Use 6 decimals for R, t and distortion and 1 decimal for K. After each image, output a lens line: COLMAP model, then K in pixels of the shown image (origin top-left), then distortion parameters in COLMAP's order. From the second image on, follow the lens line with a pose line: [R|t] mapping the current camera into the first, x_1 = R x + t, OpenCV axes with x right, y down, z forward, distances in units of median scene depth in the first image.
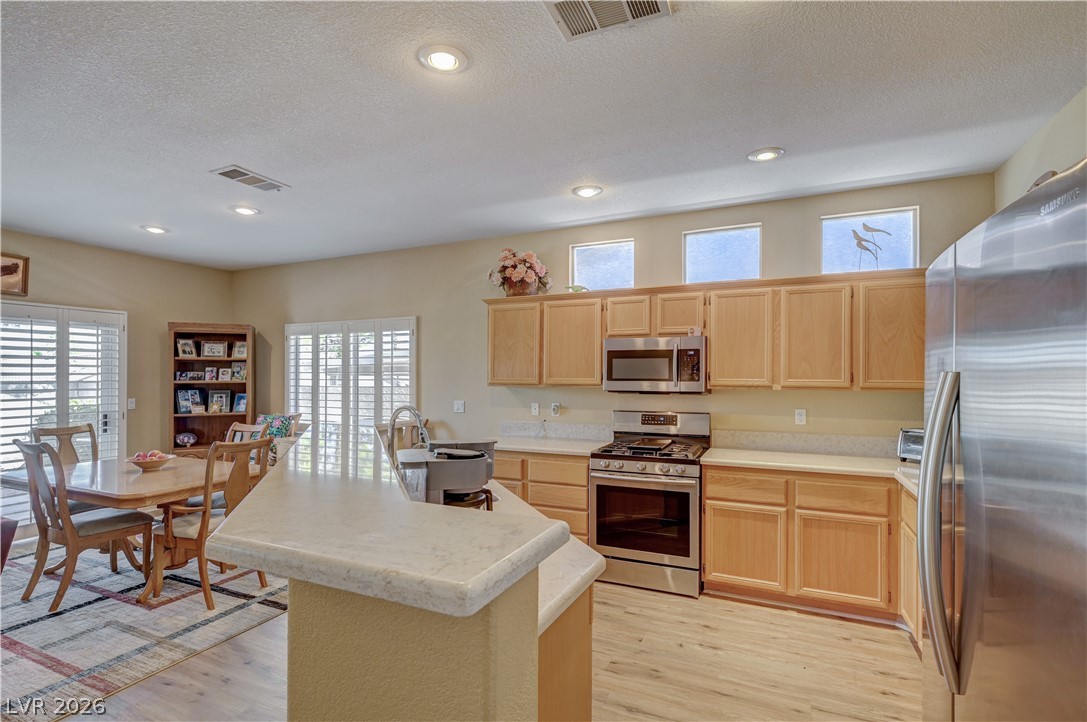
lens RADIAL K [[514.0, 0, 544.6], [0, 514.0, 374.5], [0, 0, 1]] dist [-0.001698, -0.000154]
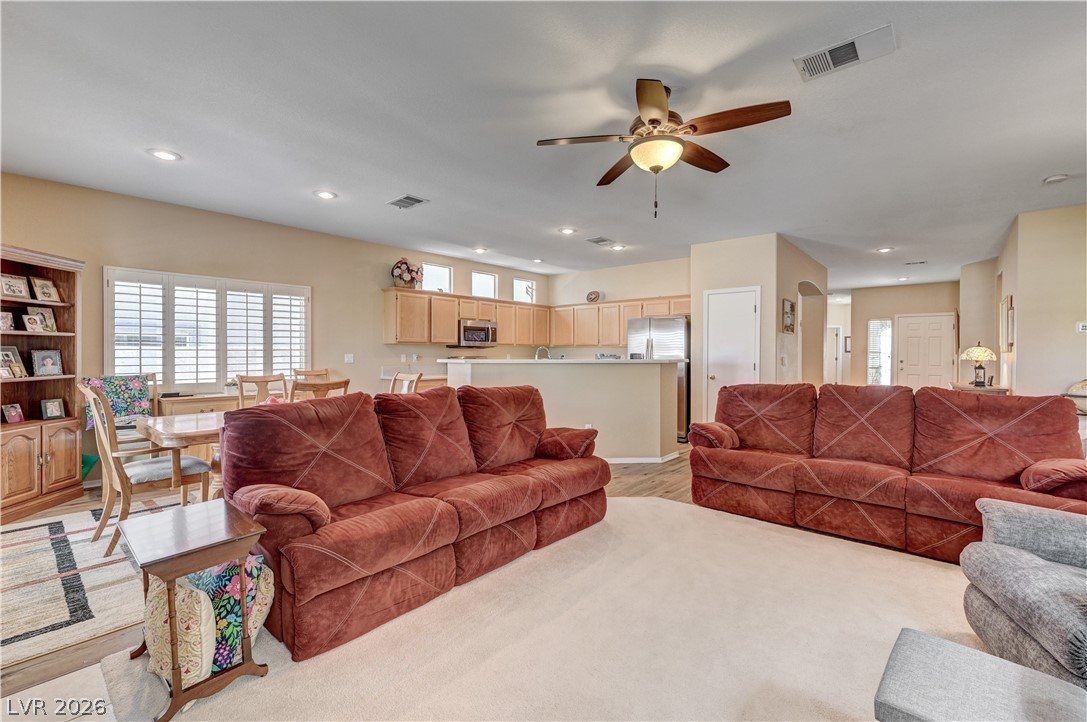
lens RADIAL K [[465.3, 0, 543.8], [0, 465.3, 356.3], [0, 0, 1]] dist [-0.000075, 0.000033]
pose [[0.286429, -0.008383, 0.958065, -1.500136], [-0.005507, 0.999931, 0.010395, 0.050470], [-0.958086, -0.008254, 0.286363, 0.181666]]
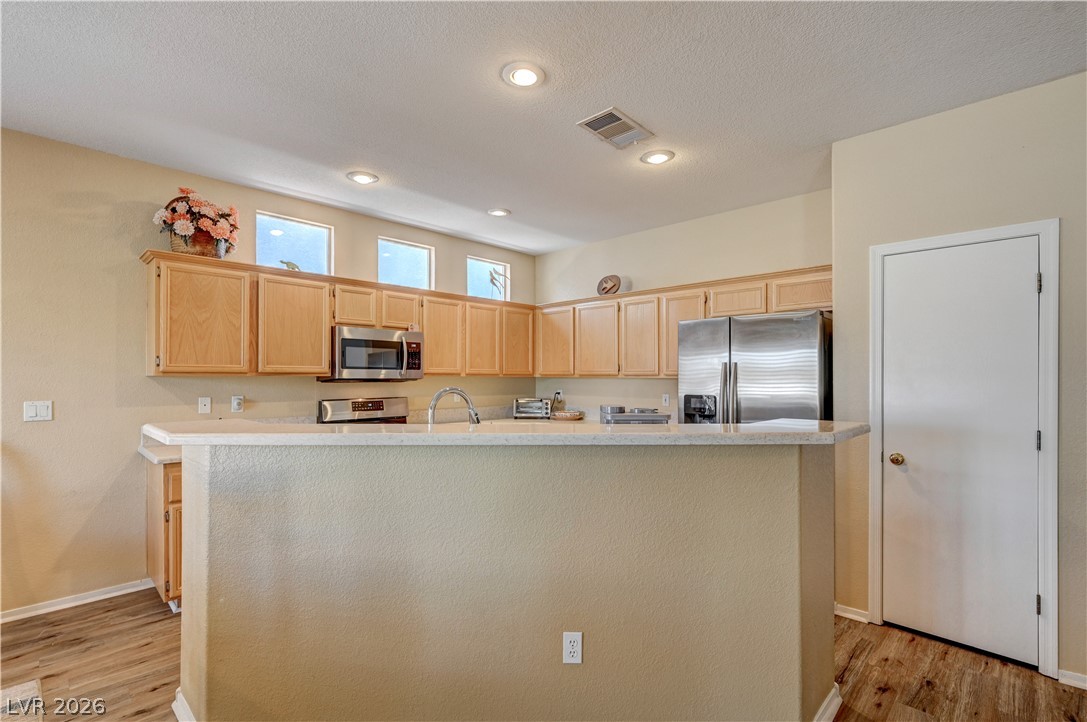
lens RADIAL K [[493.5, 0, 541.5], [0, 493.5, 373.8], [0, 0, 1]] dist [-0.001038, 0.000231]
pose [[0.341448, 0.002612, 0.939897, -0.628112], [-0.004172, 0.999990, -0.001263, 0.021127], [-0.939892, -0.003490, 0.341455, 0.311992]]
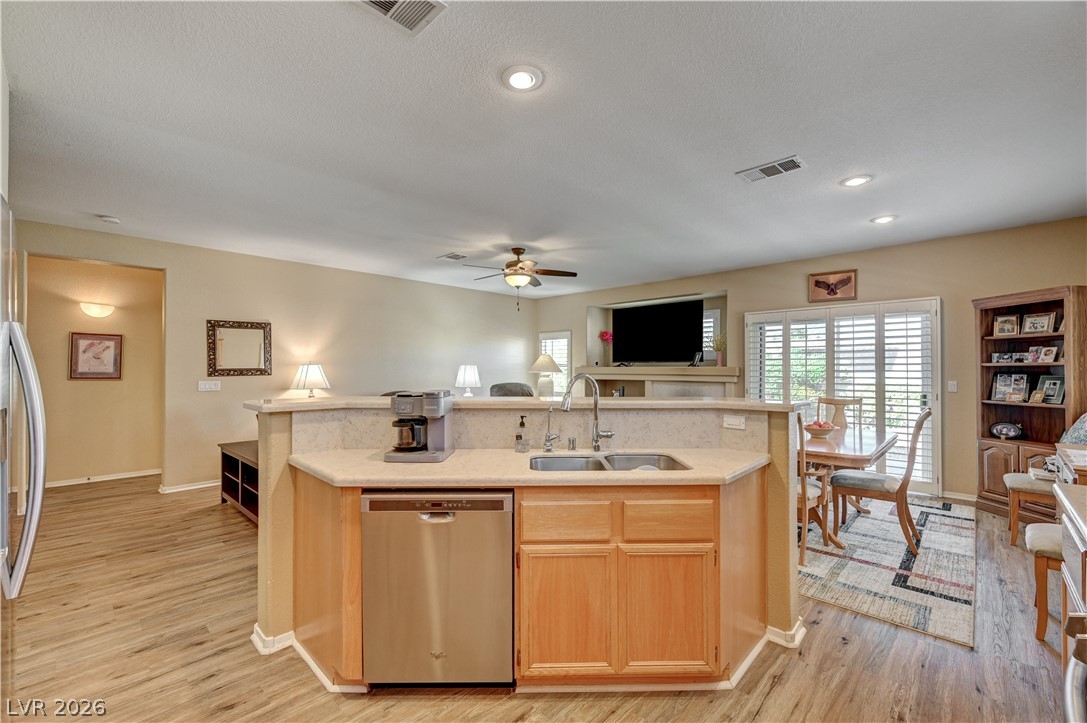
lens RADIAL K [[453.9, 0, 545.0], [0, 453.9, 364.9], [0, 0, 1]] dist [-0.000944, 0.000285]
pose [[-0.332871, -0.009444, -0.942925, 0.403437], [0.002078, 0.999940, -0.010749, 0.030720], [0.942970, -0.005538, -0.332832, 0.733161]]
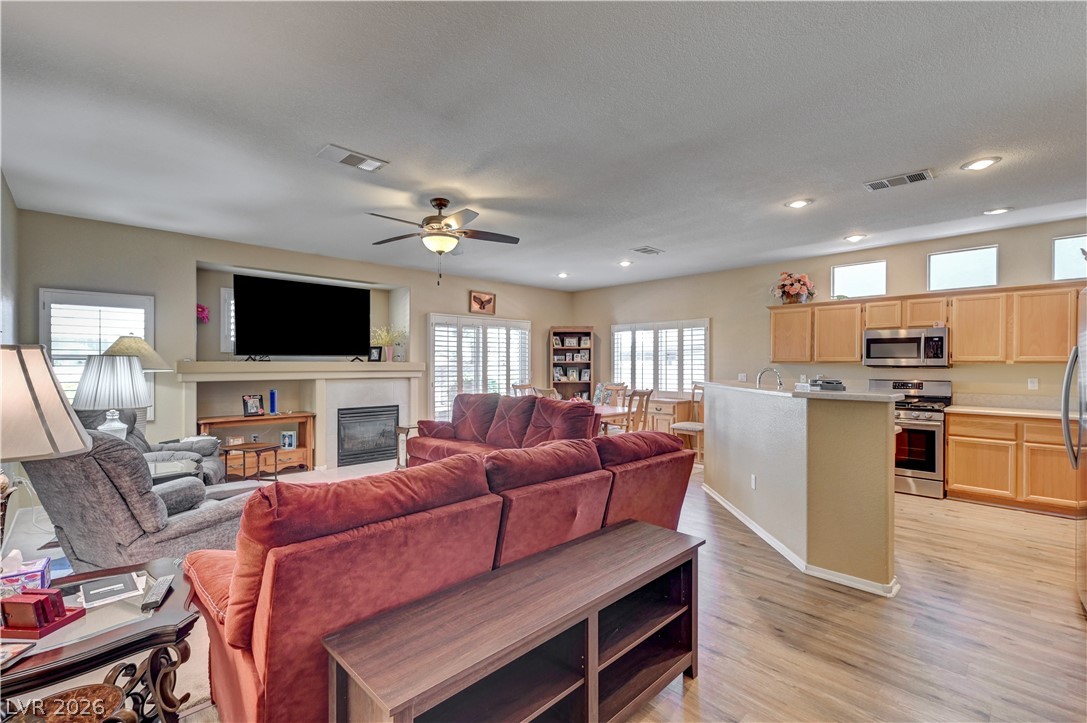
lens RADIAL K [[484.7, 0, 543.9], [0, 484.7, 364.4], [0, 0, 1]] dist [0.002464, 0.000245]
pose [[0.930366, 0.000972, -0.366631, -0.232196], [0.000582, 0.999991, 0.004128, 0.022067], [0.366632, -0.004054, 0.930357, -0.656285]]
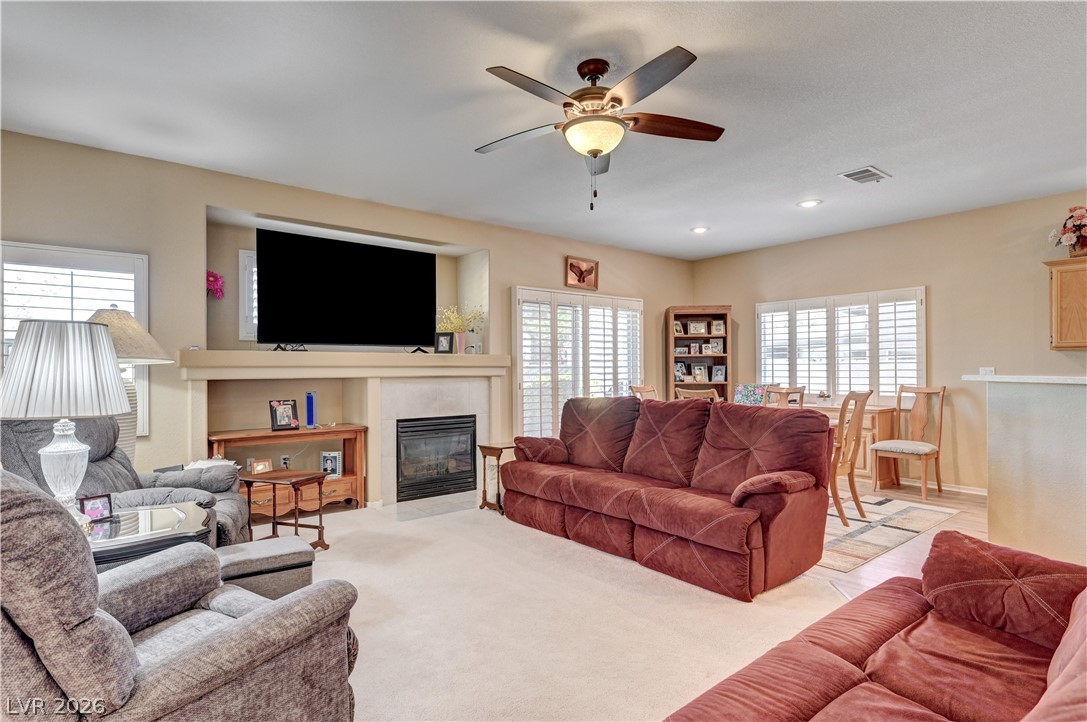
lens RADIAL K [[561.8, 0, 542.8], [0, 561.8, 367.1], [0, 0, 1]] dist [-0.000012, -0.000037]
pose [[0.895306, -0.007191, -0.445393, -0.559778], [0.007597, 0.999971, -0.000873, 0.055616], [0.445387, -0.002602, 0.895335, -0.438883]]
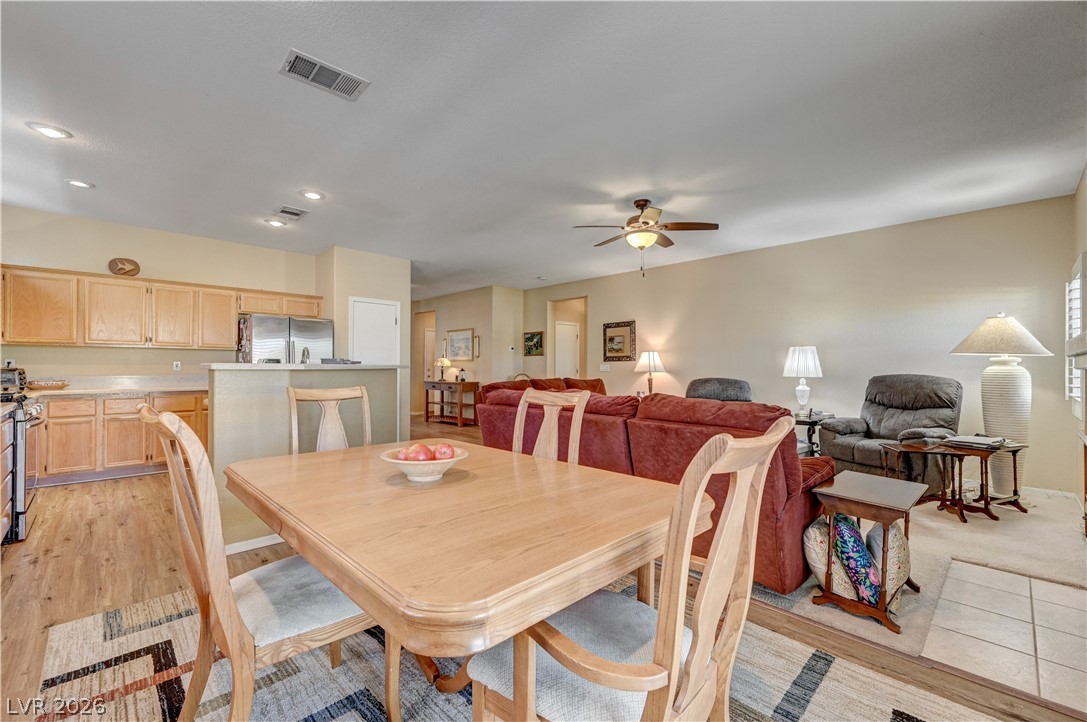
lens RADIAL K [[457.6, 0, 544.1], [0, 457.6, 362.2], [0, 0, 1]] dist [-0.000243, 0.000180]
pose [[-0.932367, -0.001888, 0.361508, -0.991690], [-0.006713, 0.999904, -0.012092, 0.076439], [-0.361451, -0.013701, -0.932291, 1.318982]]
